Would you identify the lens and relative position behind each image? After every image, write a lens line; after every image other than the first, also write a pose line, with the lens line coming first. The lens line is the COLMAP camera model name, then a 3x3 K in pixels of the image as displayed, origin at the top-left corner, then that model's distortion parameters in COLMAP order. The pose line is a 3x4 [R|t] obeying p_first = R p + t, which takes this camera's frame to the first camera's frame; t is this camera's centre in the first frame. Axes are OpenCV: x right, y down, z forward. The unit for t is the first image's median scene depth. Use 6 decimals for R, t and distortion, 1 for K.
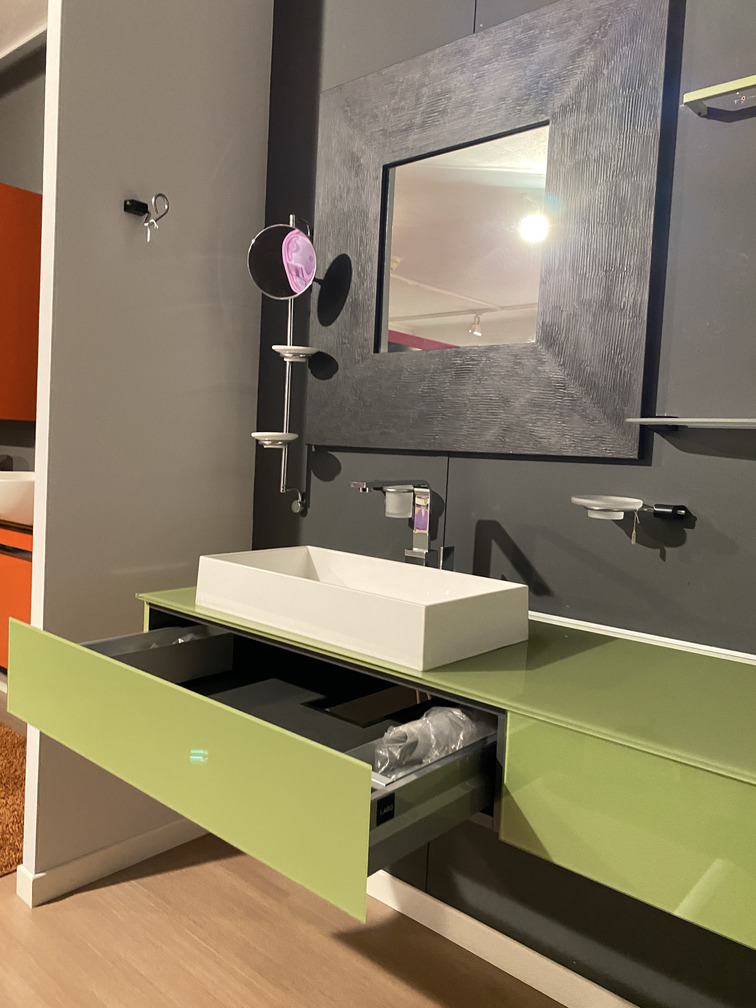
lens RADIAL K [[759.3, 0, 361.1], [0, 759.3, 491.5], [0, 0, 1]] dist [0.110327, -0.170869]
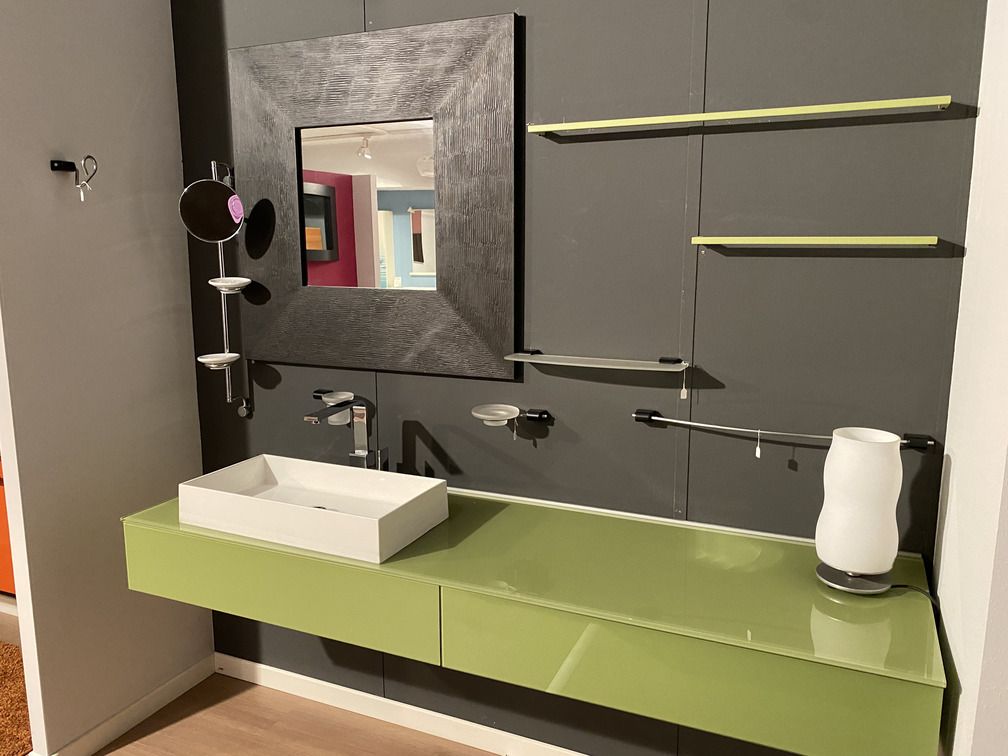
lens RADIAL K [[772.9, 0, 504.0], [0, 772.9, 378.0], [0, 0, 1]] dist [0.060440, -0.107698]
pose [[0.948380, -0.103644, 0.299721, -0.069305], [0.064987, 0.988546, 0.136210, -0.200196], [-0.310405, -0.109700, 0.944253, -0.277554]]
